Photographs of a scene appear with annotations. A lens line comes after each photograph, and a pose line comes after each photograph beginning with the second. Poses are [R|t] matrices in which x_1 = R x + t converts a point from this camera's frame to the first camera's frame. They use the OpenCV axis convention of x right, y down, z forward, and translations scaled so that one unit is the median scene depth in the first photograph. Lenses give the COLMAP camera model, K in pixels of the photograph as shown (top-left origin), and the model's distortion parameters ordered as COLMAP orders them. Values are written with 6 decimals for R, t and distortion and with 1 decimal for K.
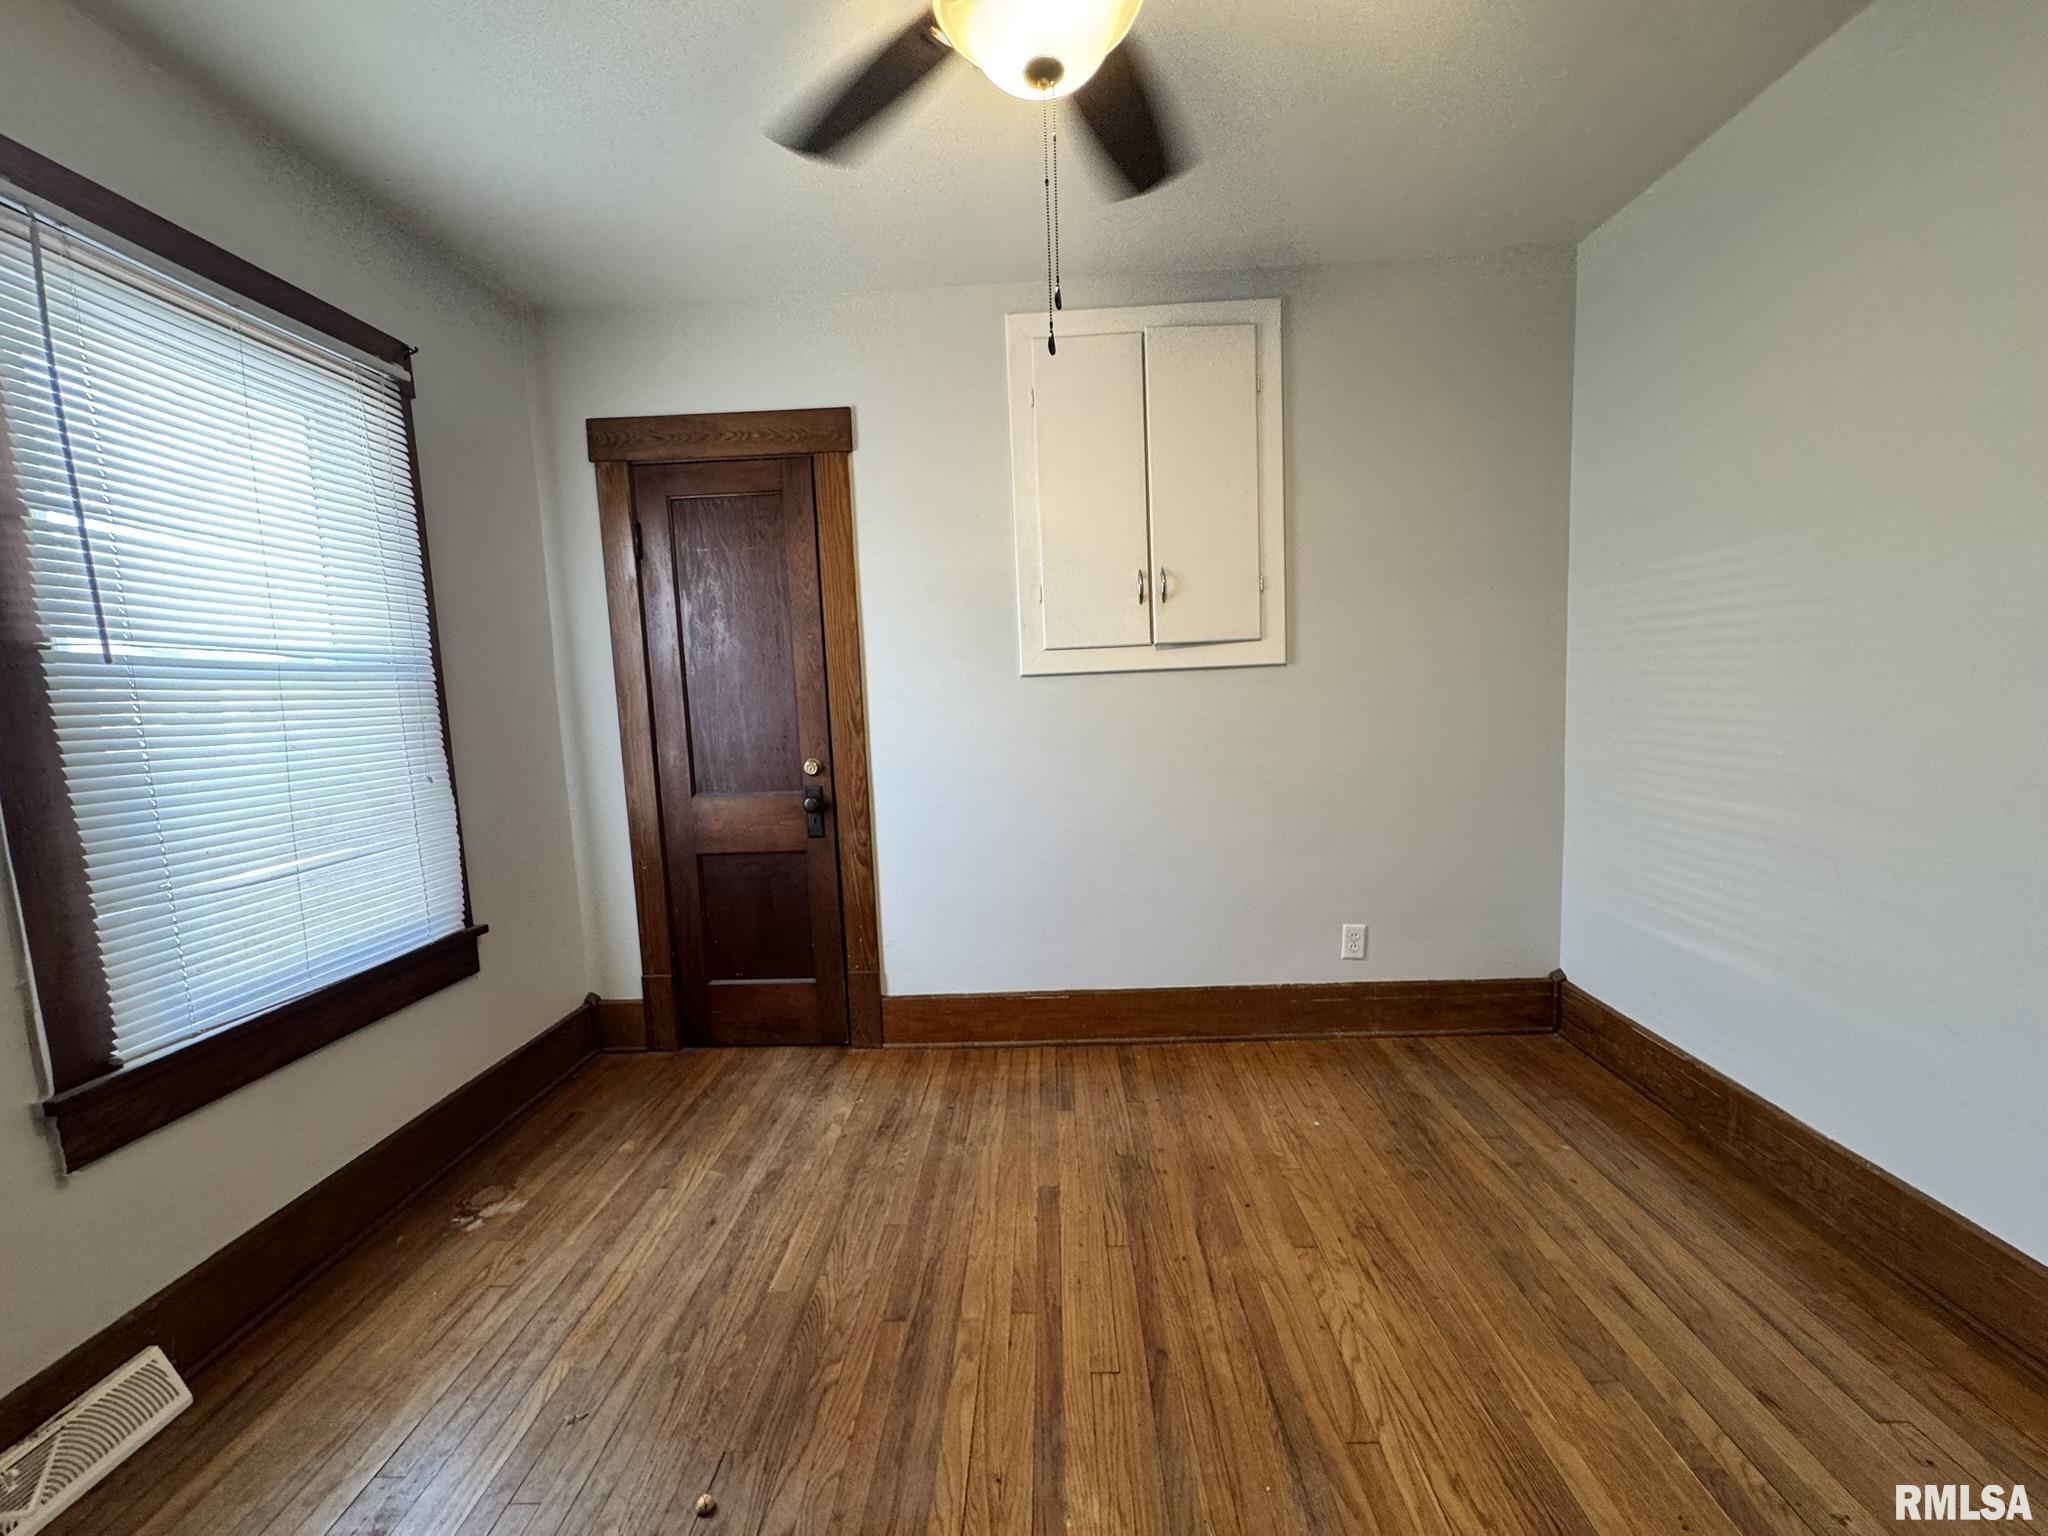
lens RADIAL K [[820.3, 0, 1022.3], [0, 820.3, 767.3], [0, 0, 1]] dist [-0.003203, 0.000967]
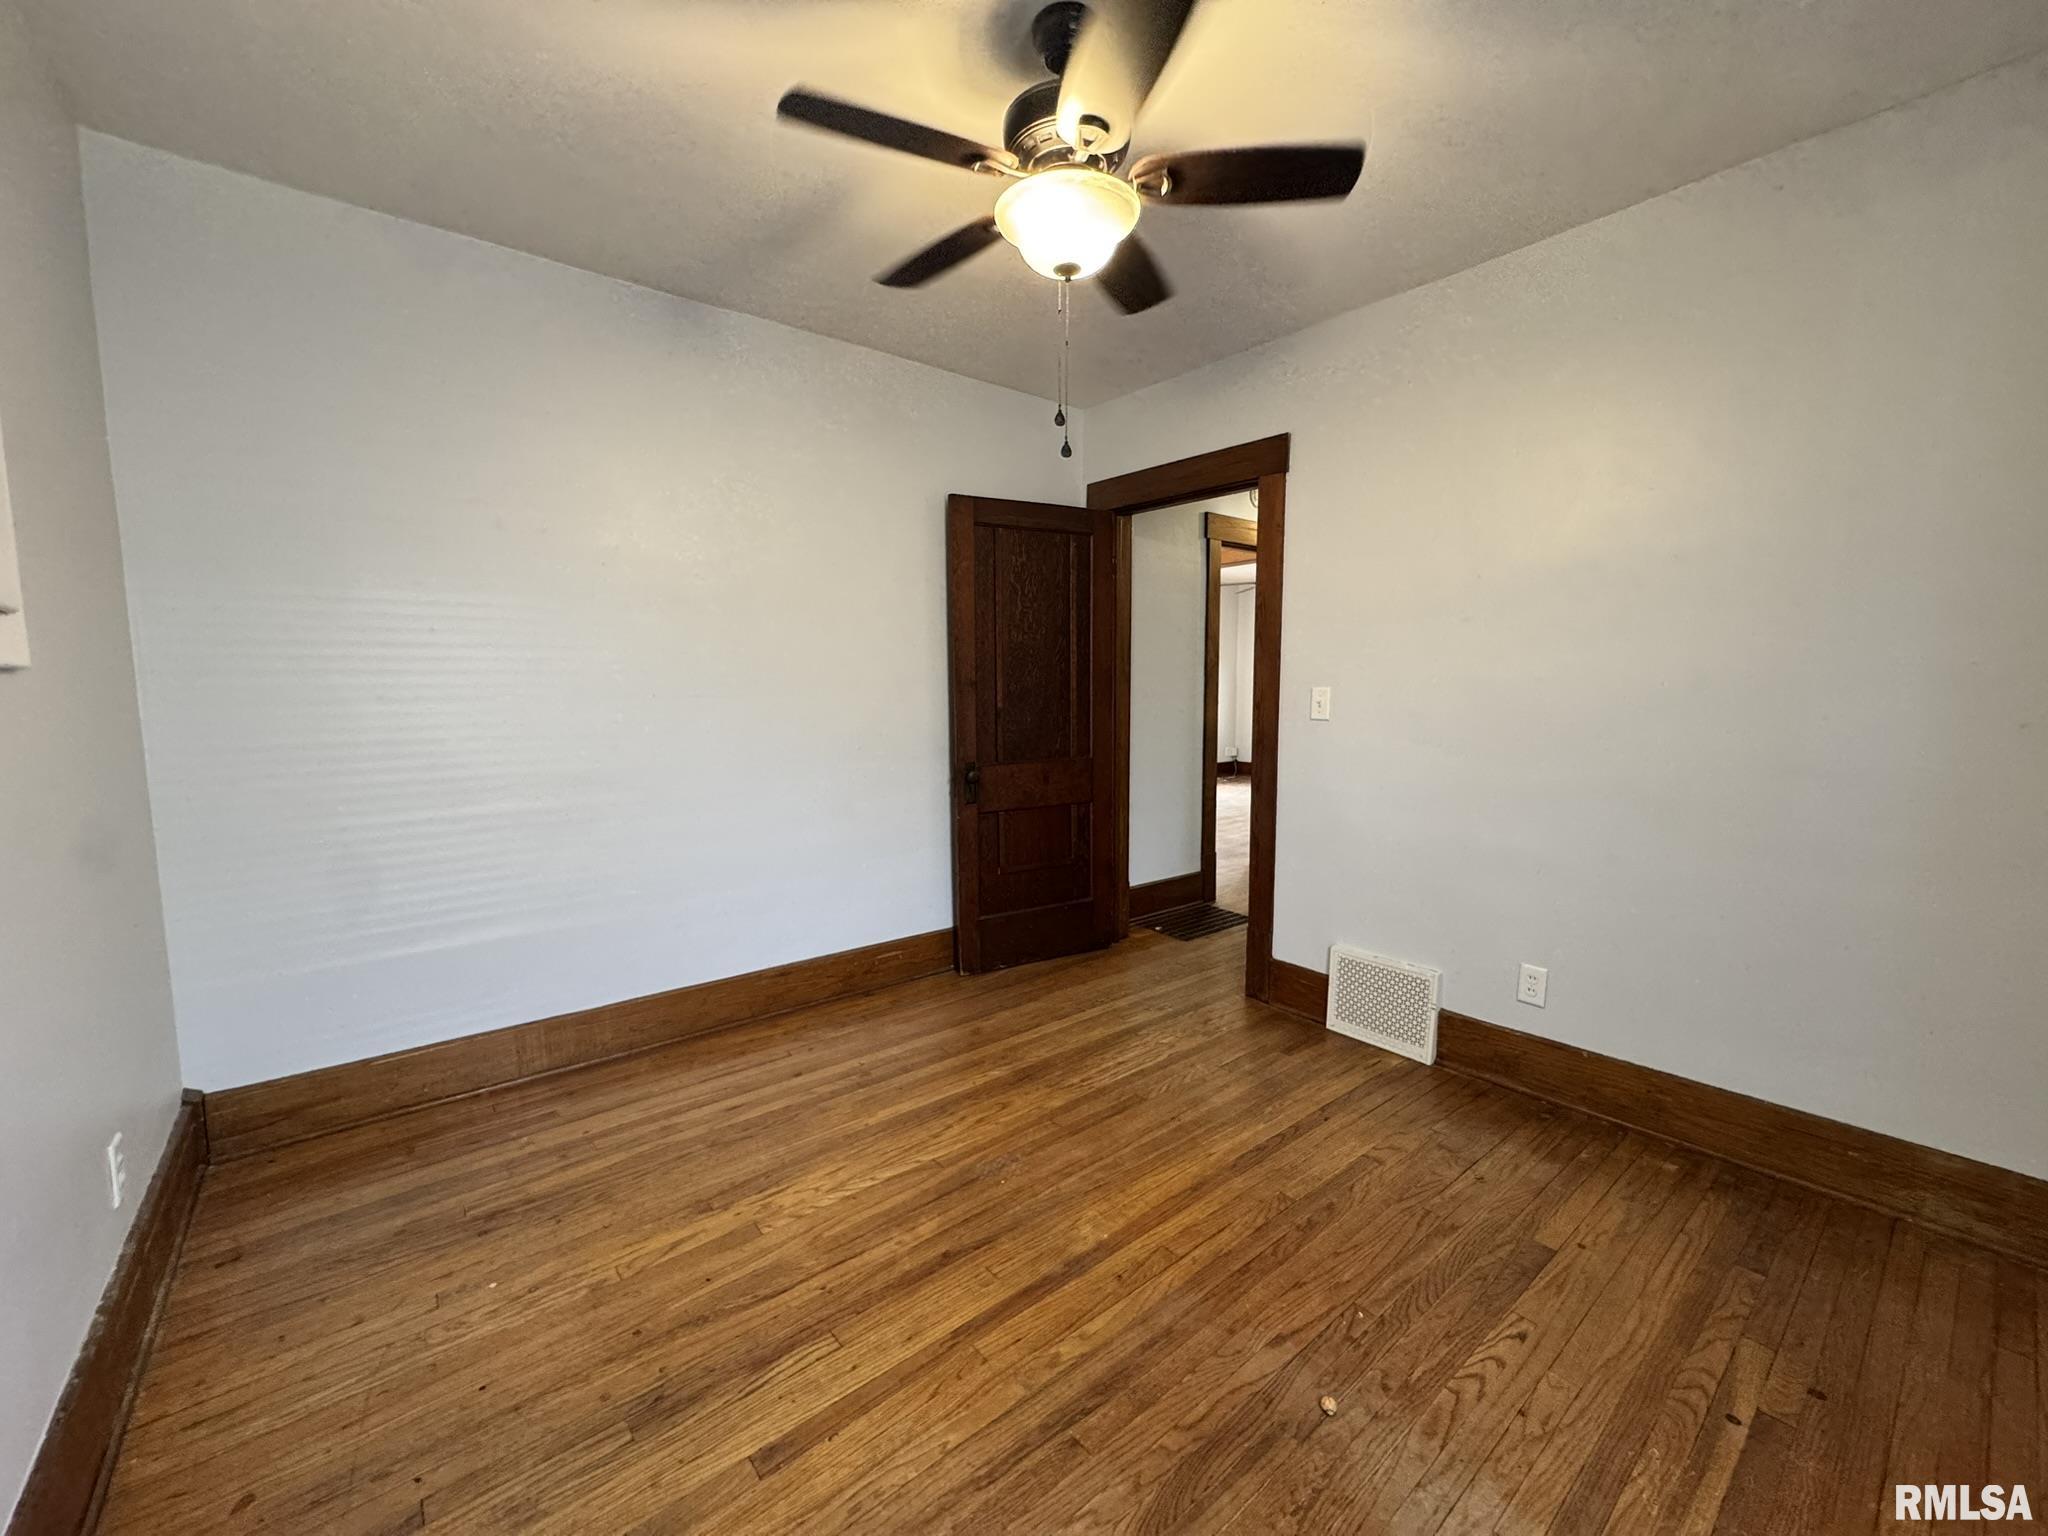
lens RADIAL K [[820.3, 0, 1023.2], [0, 820.3, 764.7], [0, 0, 1]] dist [-0.003203, 0.000967]
pose [[-0.660404, -0.030172, 0.750304, -0.520469], [0.110017, 0.984522, 0.136425, -0.085661], [-0.742807, 0.172642, -0.646863, 1.060745]]
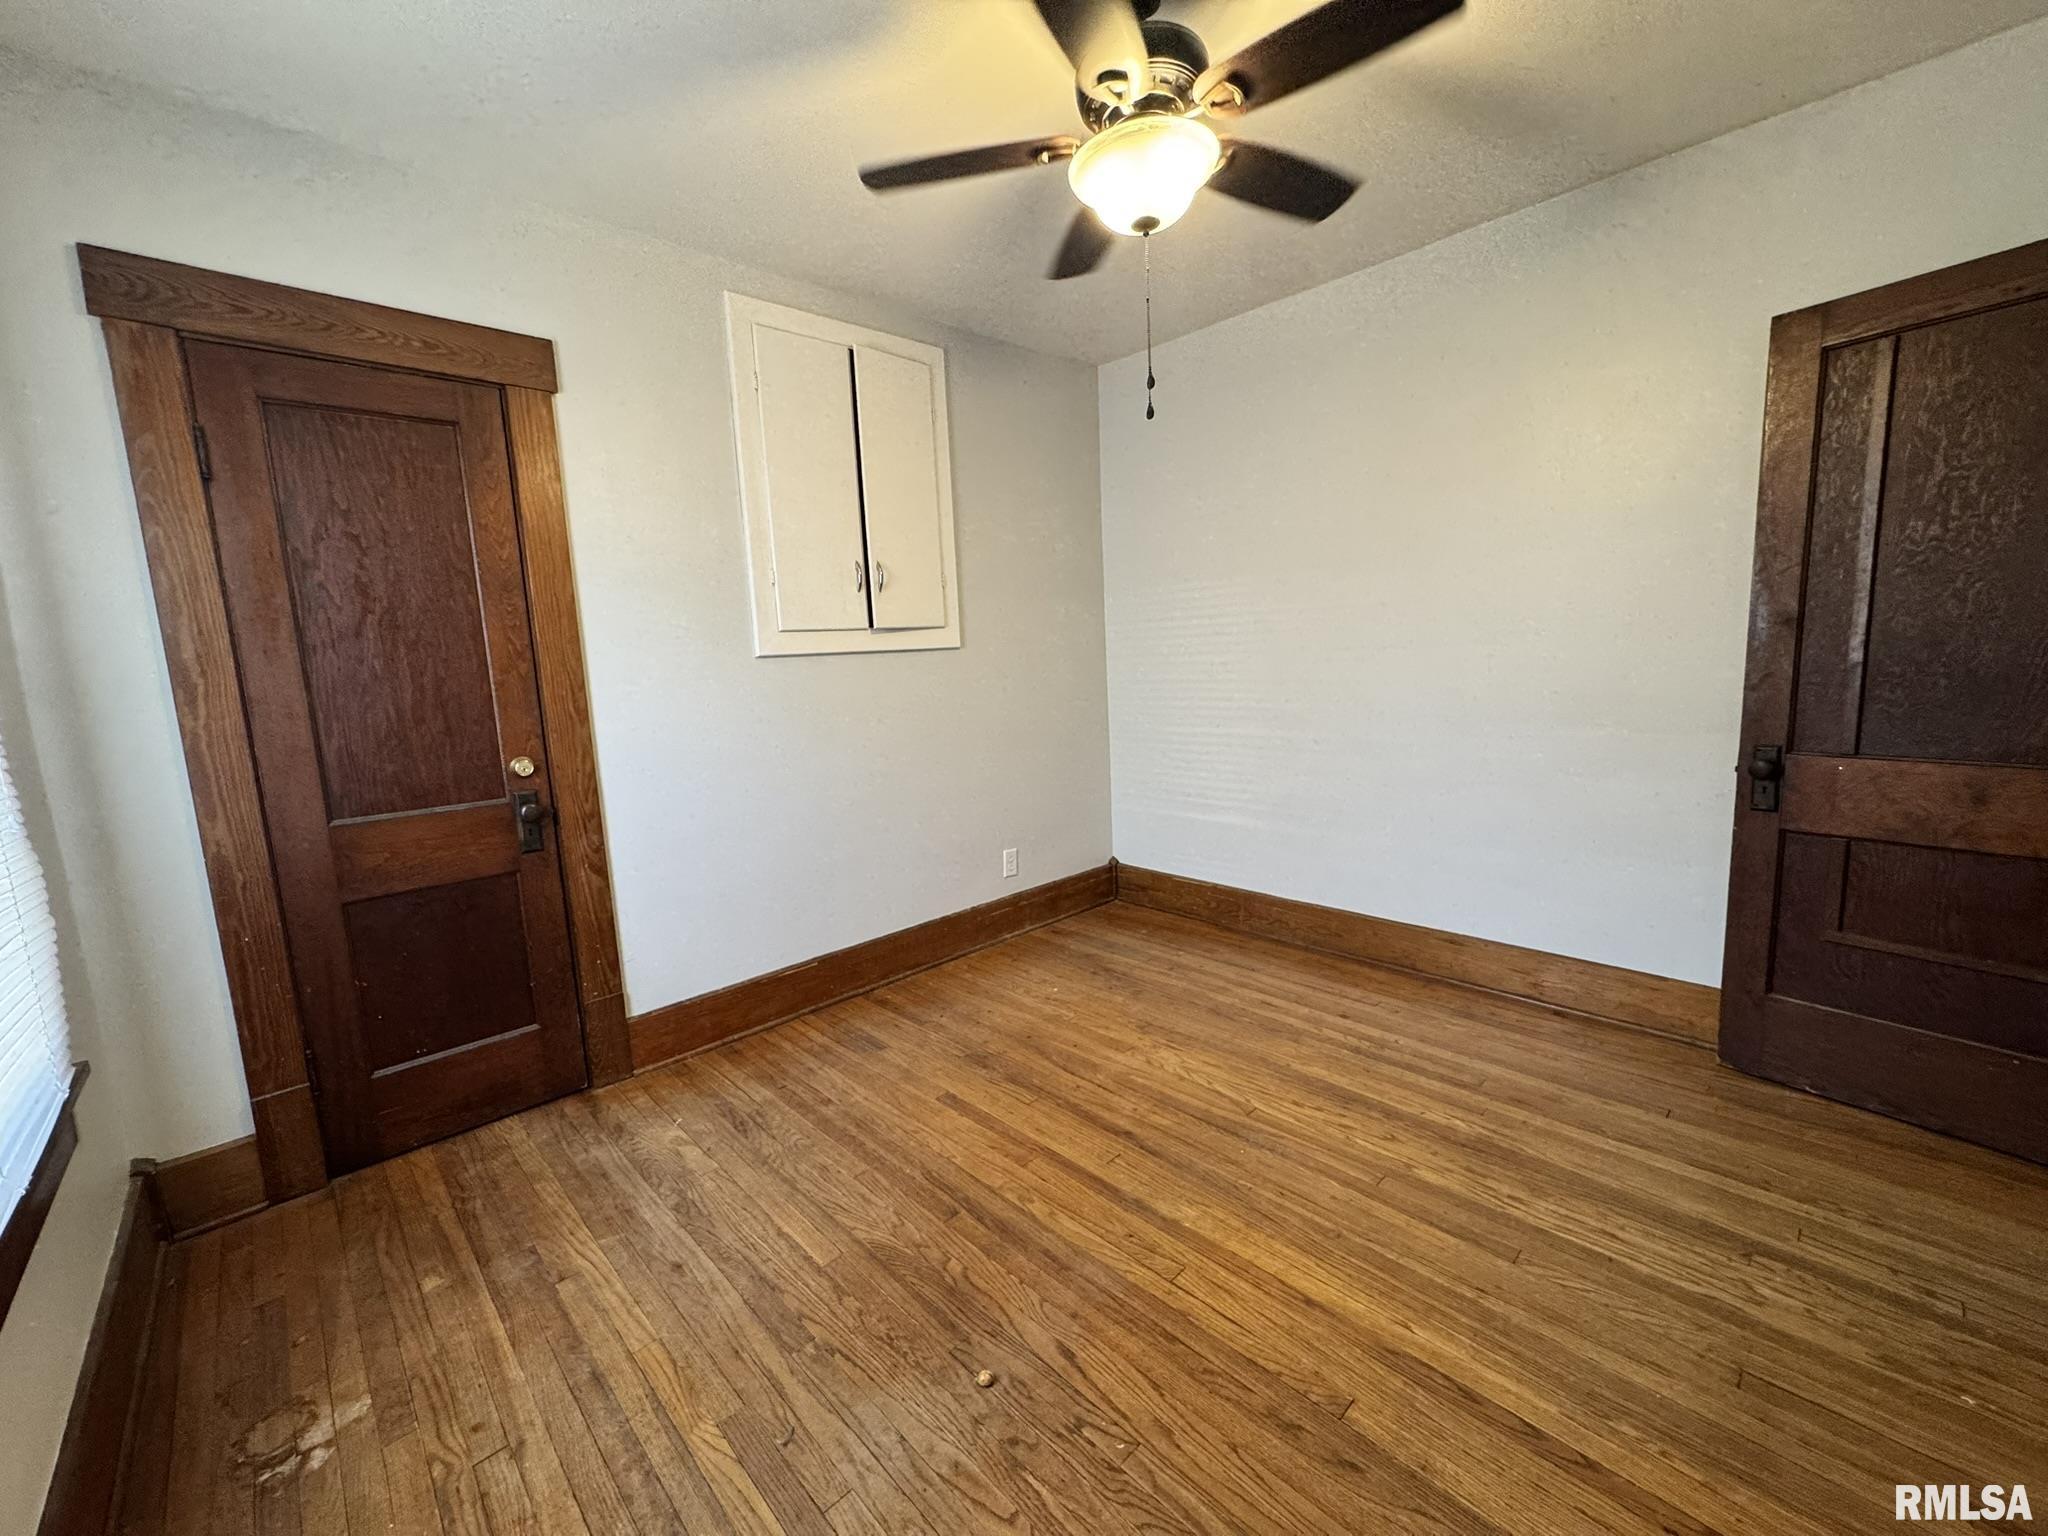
lens RADIAL K [[820.3, 0, 1023.6], [0, 820.3, 767.0], [0, 0, 1]] dist [-0.003203, 0.000967]
pose [[0.700655, -0.092005, 0.707543, -0.604348], [0.090399, 0.995107, 0.039879, 0.014698], [-0.707750, 0.036020, 0.705544, 0.079202]]
